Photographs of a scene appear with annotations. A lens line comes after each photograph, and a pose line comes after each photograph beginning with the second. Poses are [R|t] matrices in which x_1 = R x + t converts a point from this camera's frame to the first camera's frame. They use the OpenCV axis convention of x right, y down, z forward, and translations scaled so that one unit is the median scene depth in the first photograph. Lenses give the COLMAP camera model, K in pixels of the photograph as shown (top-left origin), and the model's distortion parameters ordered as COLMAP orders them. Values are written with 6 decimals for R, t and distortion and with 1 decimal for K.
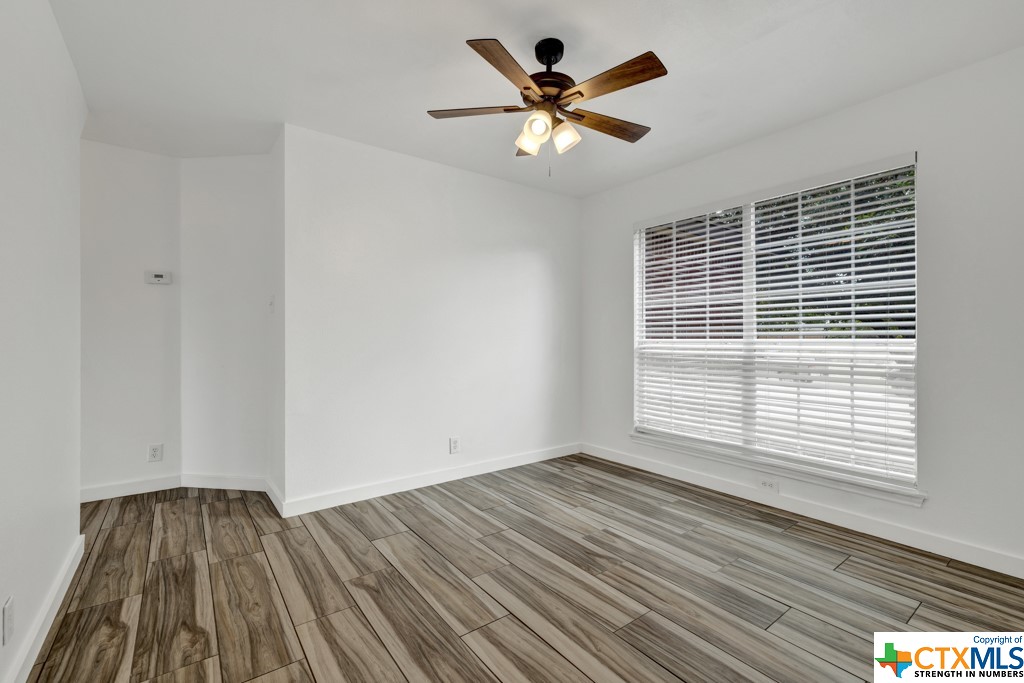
lens RADIAL K [[439.2, 0, 493.1], [0, 439.2, 337.2], [0, 0, 1]] dist [0.005026, -0.000196]
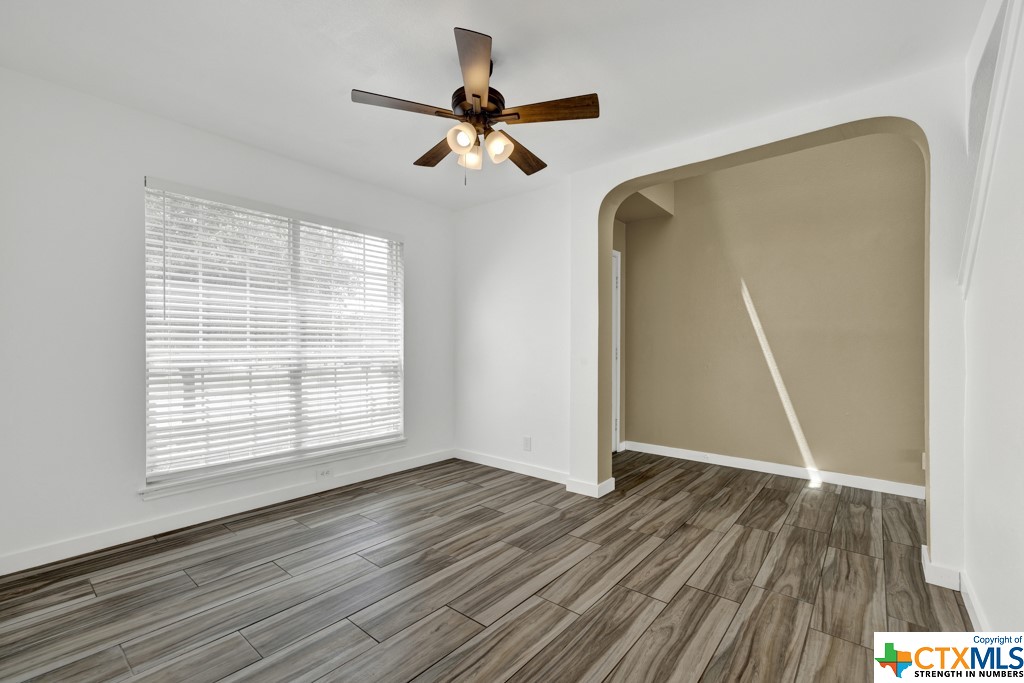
lens RADIAL K [[439.2, 0, 509.2], [0, 439.2, 342.4], [0, 0, 1]] dist [0.005026, -0.000196]
pose [[-0.242952, 0.009374, 0.969993, -0.703175], [-0.002838, 0.999942, -0.010374, -0.000425], [-0.970034, -0.005274, -0.242911, 0.908986]]
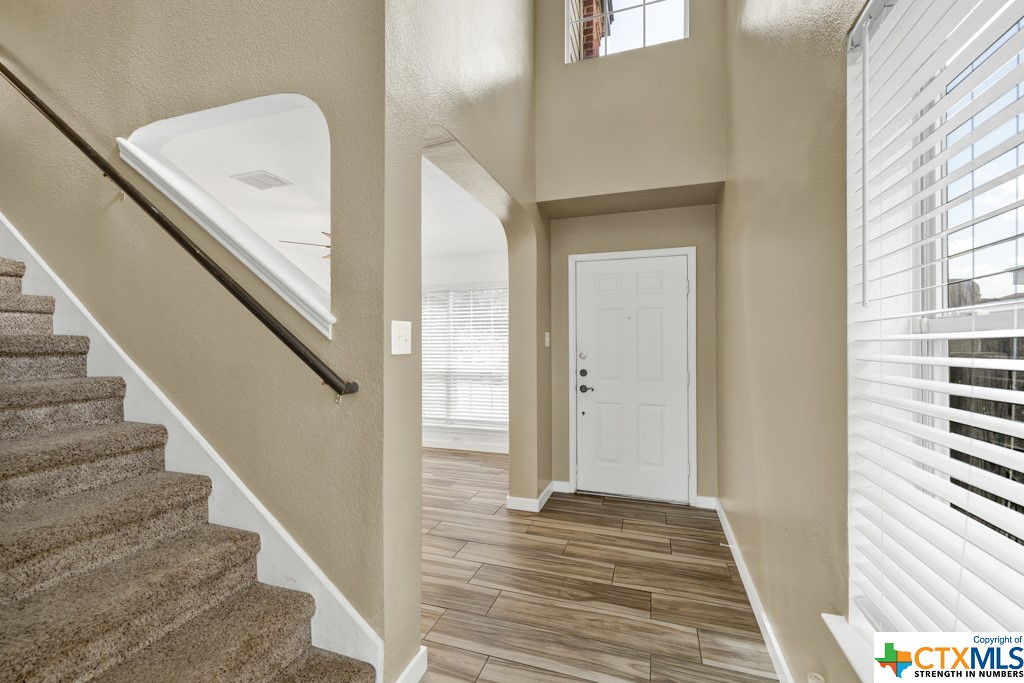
lens RADIAL K [[439.2, 0, 503.4], [0, 439.2, 342.7], [0, 0, 1]] dist [0.005026, -0.000196]
pose [[0.814884, 0.006916, 0.579583, -0.342776], [-0.003016, 0.999966, -0.007691, -0.067501], [-0.579617, 0.004520, 0.814877, -0.721036]]
